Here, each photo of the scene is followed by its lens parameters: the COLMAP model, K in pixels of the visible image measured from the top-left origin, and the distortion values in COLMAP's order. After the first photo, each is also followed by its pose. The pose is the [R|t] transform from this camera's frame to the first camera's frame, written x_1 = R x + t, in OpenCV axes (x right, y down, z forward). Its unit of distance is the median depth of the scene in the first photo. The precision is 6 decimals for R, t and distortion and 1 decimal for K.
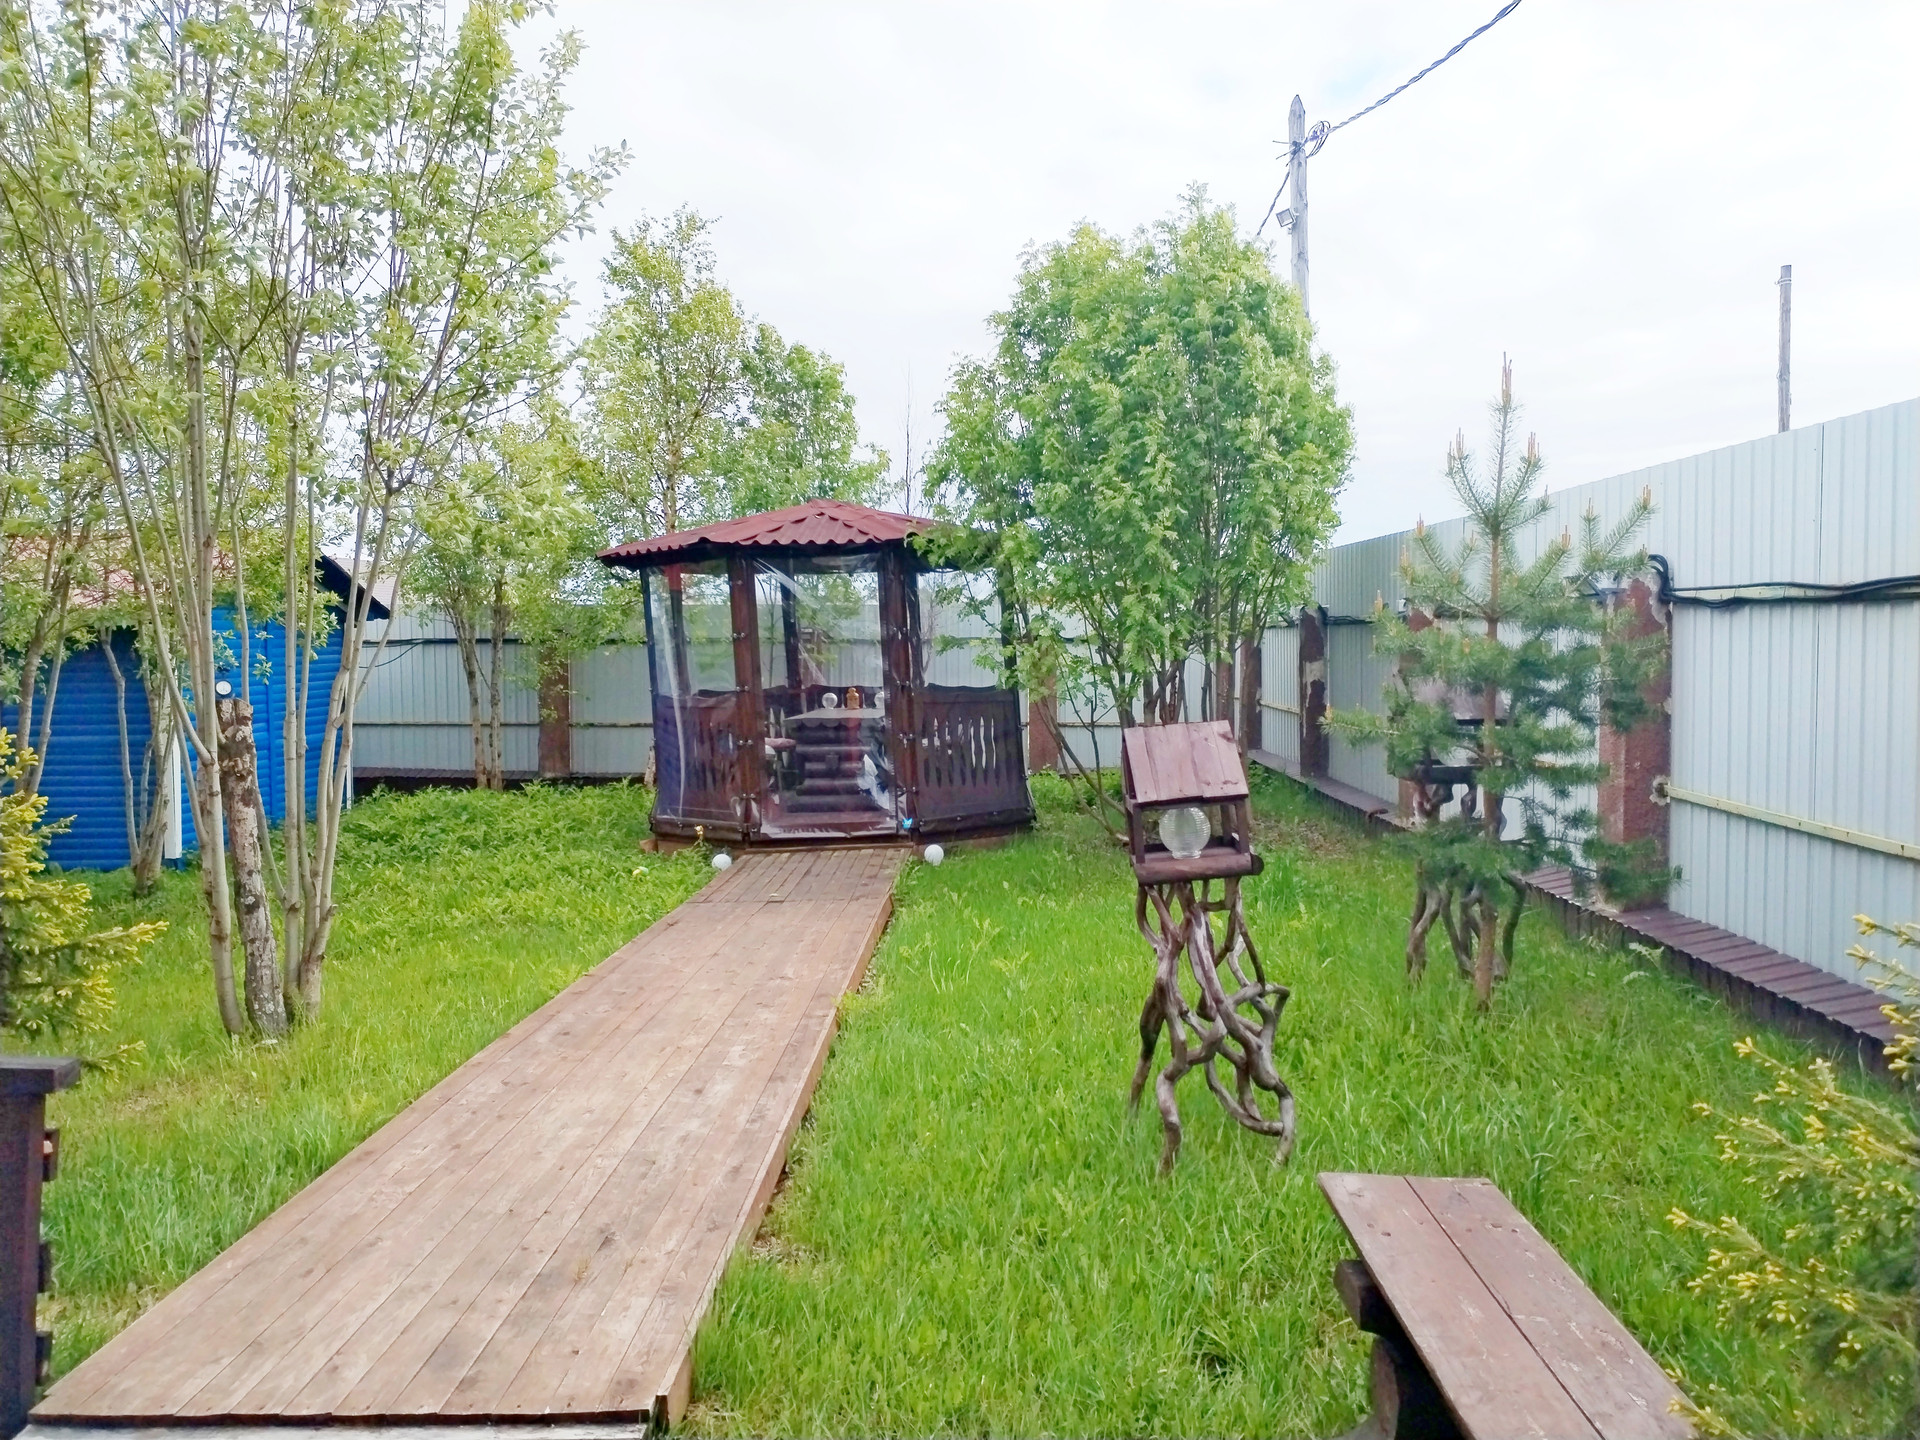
lens RADIAL K [[1436.4, 0, 960.0], [0, 1436.4, 720.0], [0, 0, 1]] dist [0.048752, -0.028696]
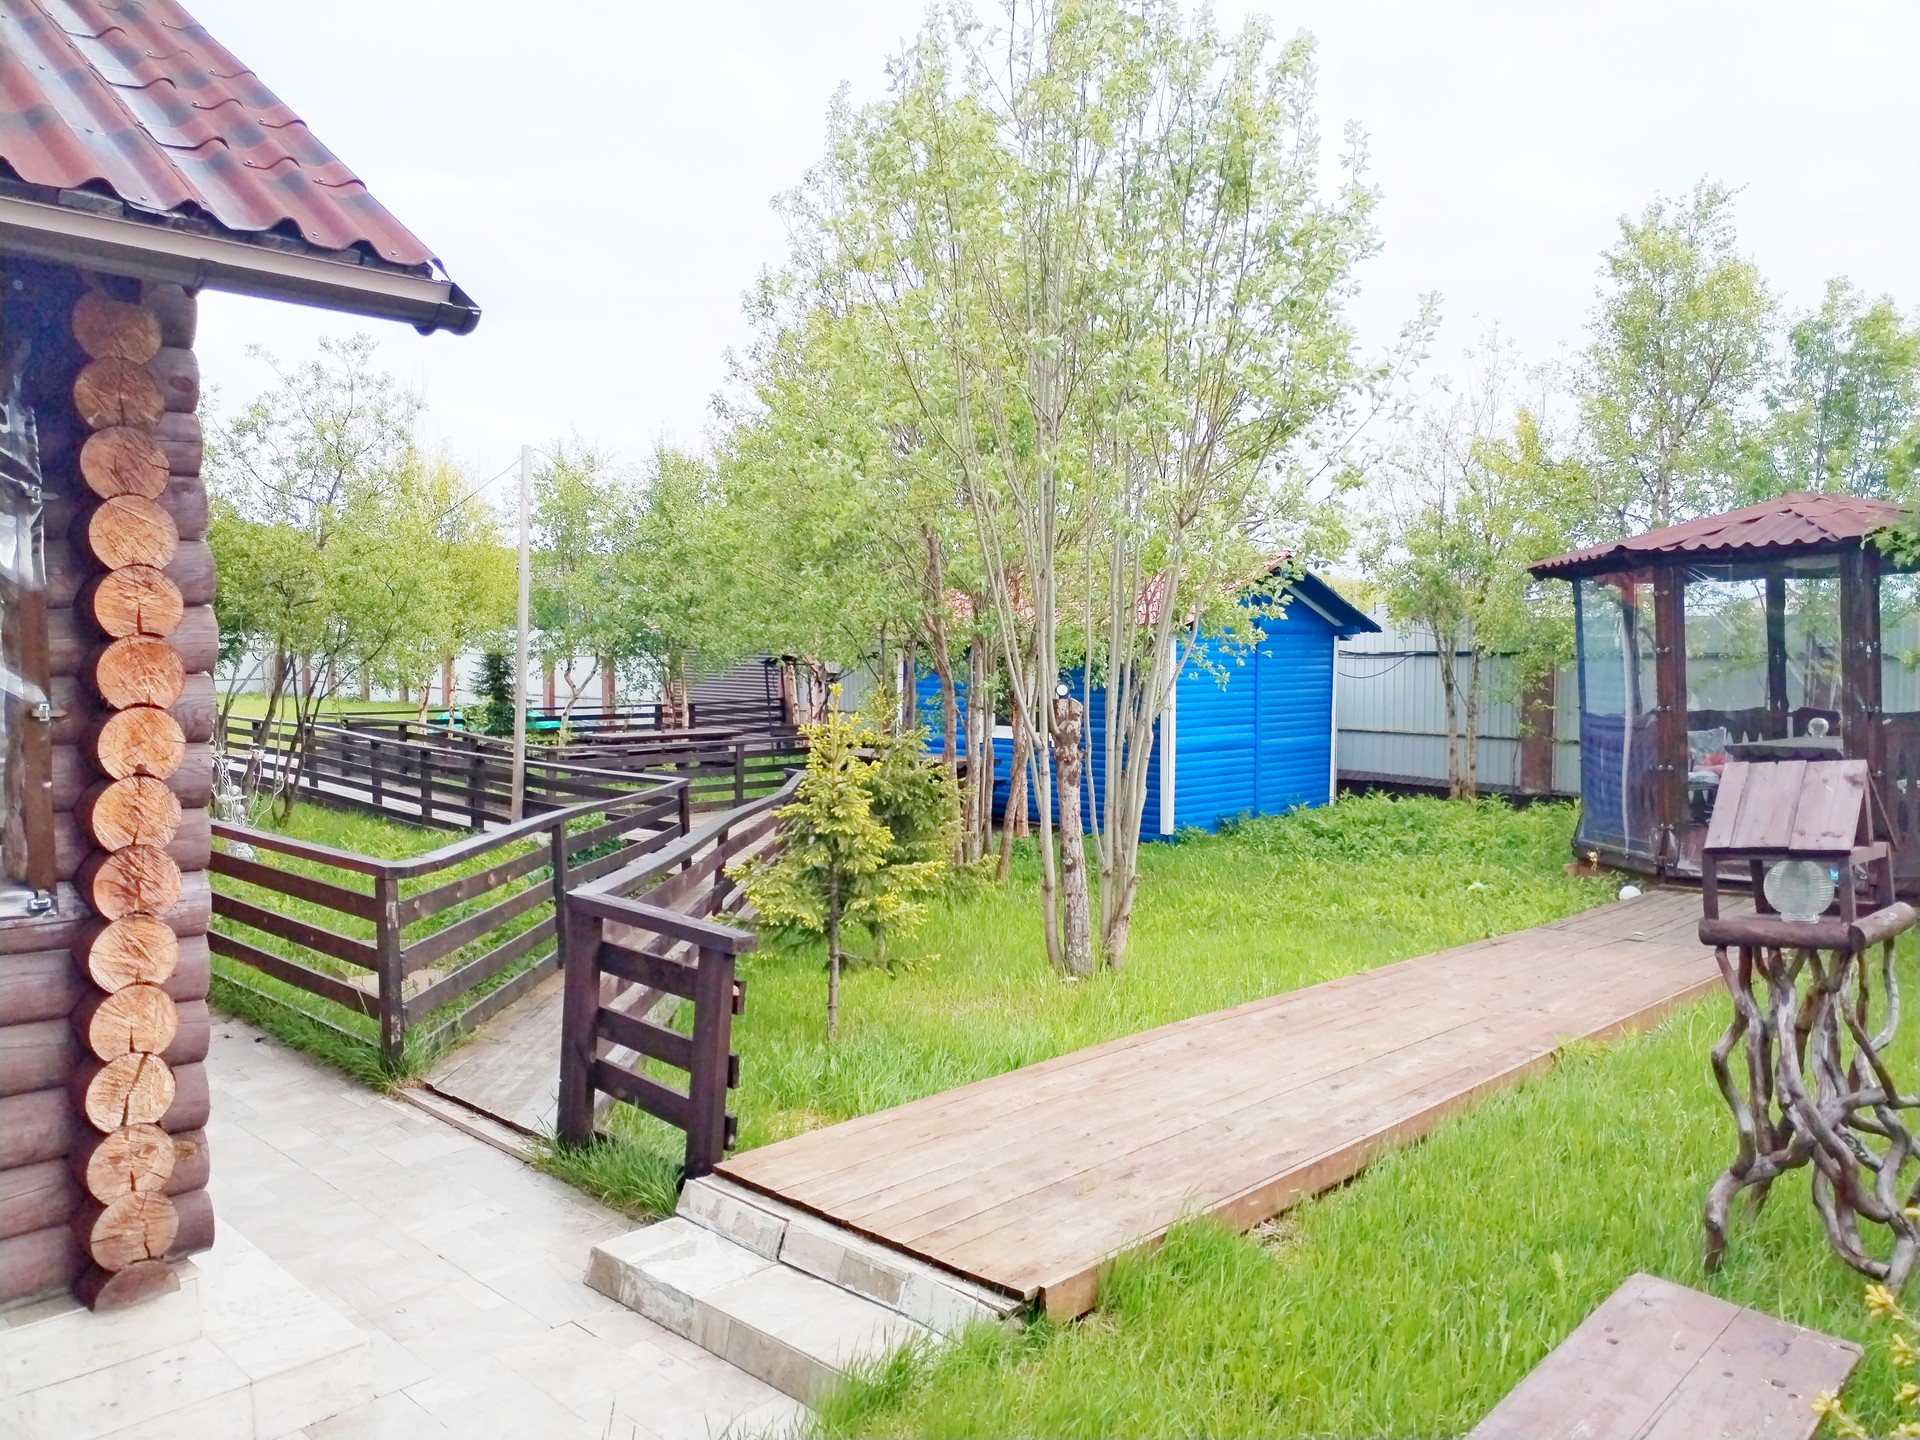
lens RADIAL K [[1436.4, 0, 960.0], [0, 1436.4, 720.0], [0, 0, 1]] dist [0.048752, -0.028696]
pose [[0.738054, 0.042440, -0.673406, 0.258239], [-0.048134, 0.998789, 0.010191, -0.004359], [0.673023, 0.024892, 0.739203, 0.031941]]
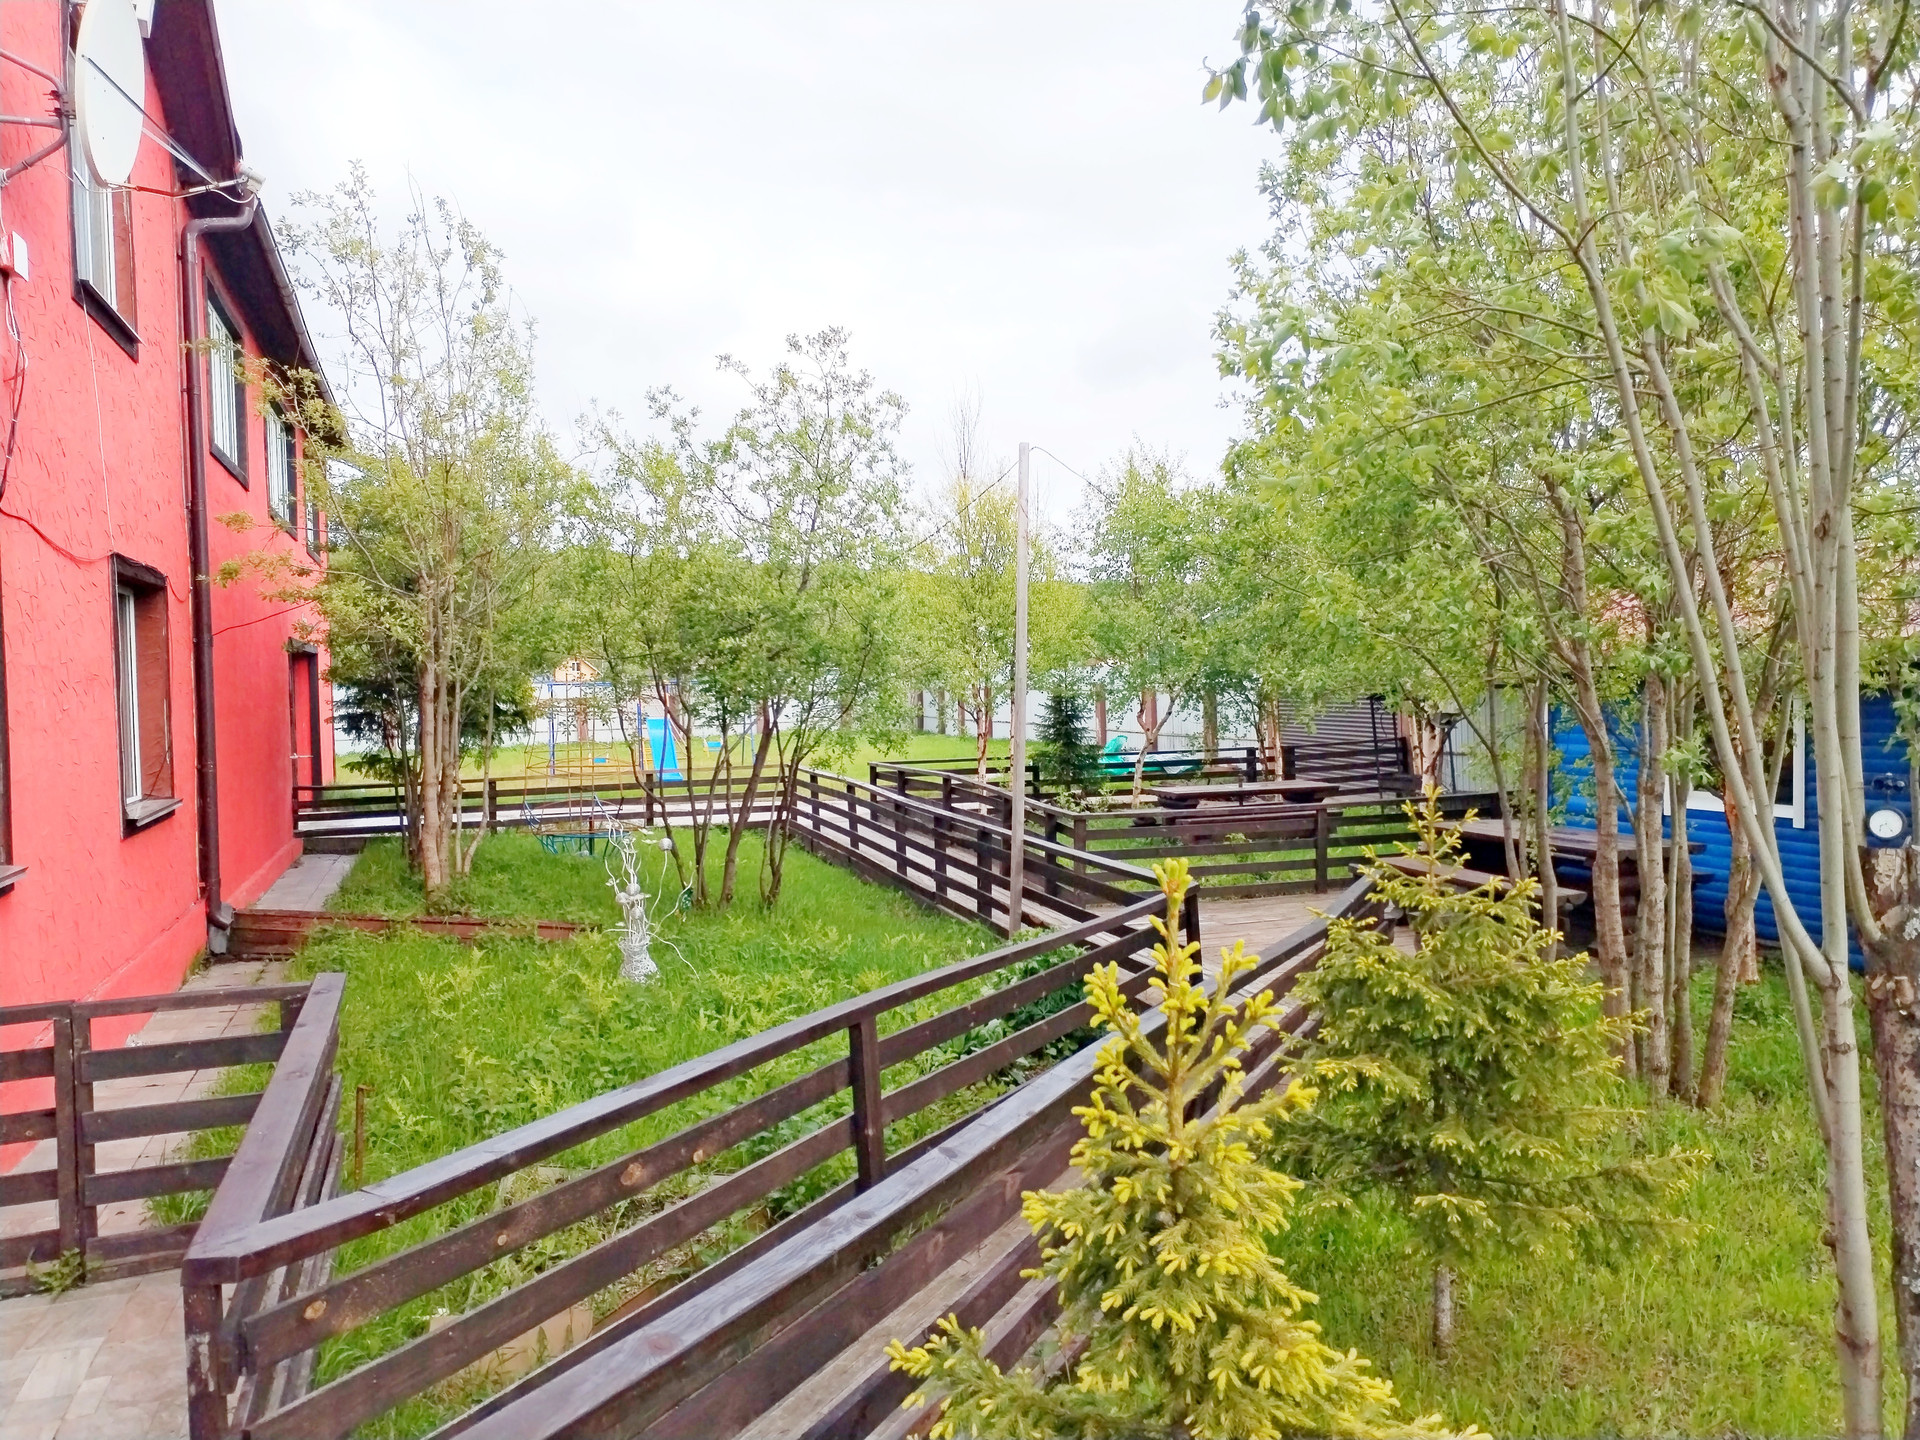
lens RADIAL K [[1436.4, 0, 960.0], [0, 1436.4, 720.0], [0, 0, 1]] dist [0.048752, -0.028696]
pose [[0.376310, 0.022119, -0.926230, -0.173668], [-0.032444, 0.999416, 0.010685, -0.051920], [0.925926, 0.026030, 0.376808, 0.530050]]
